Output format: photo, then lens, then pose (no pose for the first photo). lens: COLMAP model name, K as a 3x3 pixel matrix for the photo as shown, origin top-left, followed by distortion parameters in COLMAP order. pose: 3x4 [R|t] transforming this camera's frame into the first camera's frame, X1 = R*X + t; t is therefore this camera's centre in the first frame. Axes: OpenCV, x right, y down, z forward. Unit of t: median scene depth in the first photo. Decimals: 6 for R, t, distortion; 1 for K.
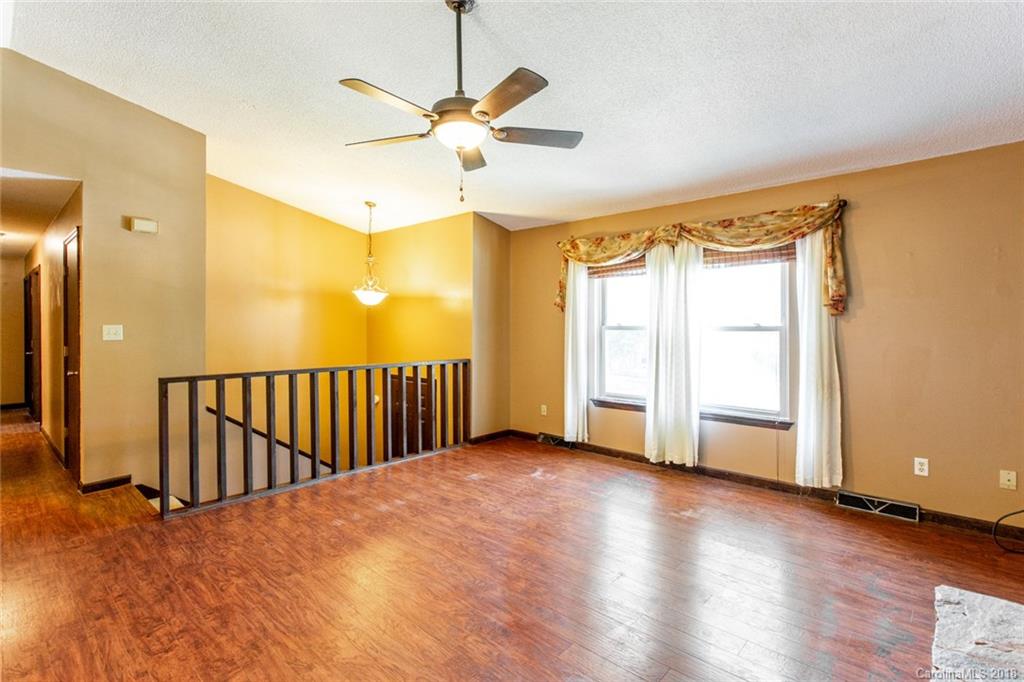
lens RADIAL K [[492.5, 0, 502.9], [0, 492.5, 321.2], [0, 0, 1]] dist [0.000753, 0.000140]
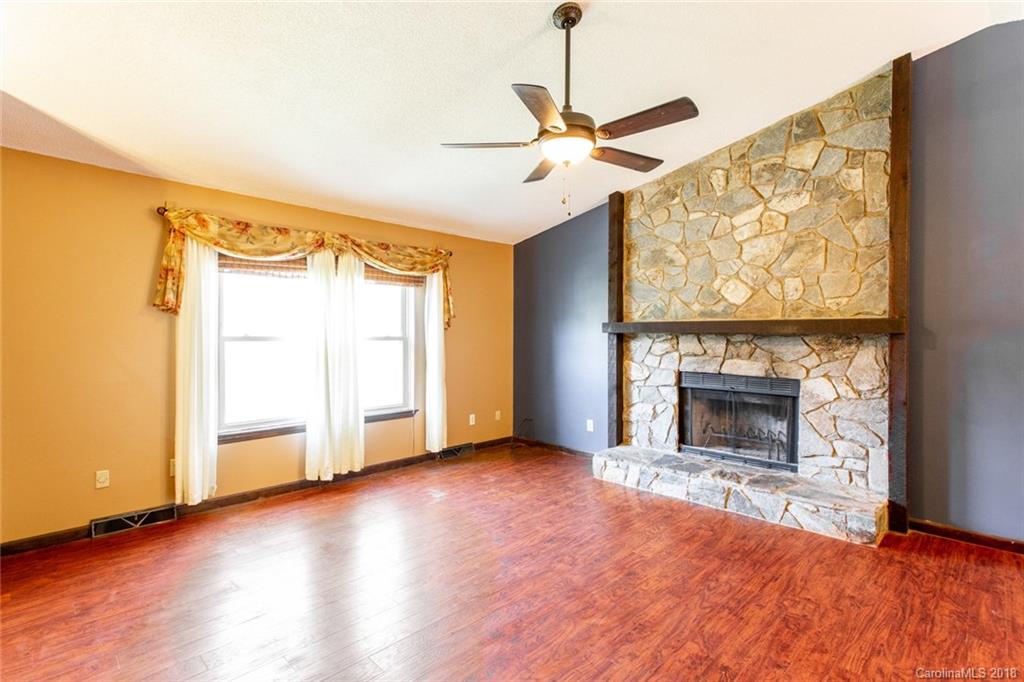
lens RADIAL K [[485.9, 0, 515.8], [0, 485.9, 335.5], [0, 0, 1]] dist [0.001299, 0.000205]
pose [[0.017269, 0.001195, 0.999850, -0.672817], [-0.010202, 0.999947, -0.001019, 0.004994], [-0.999799, -0.010183, 0.017280, 0.678219]]
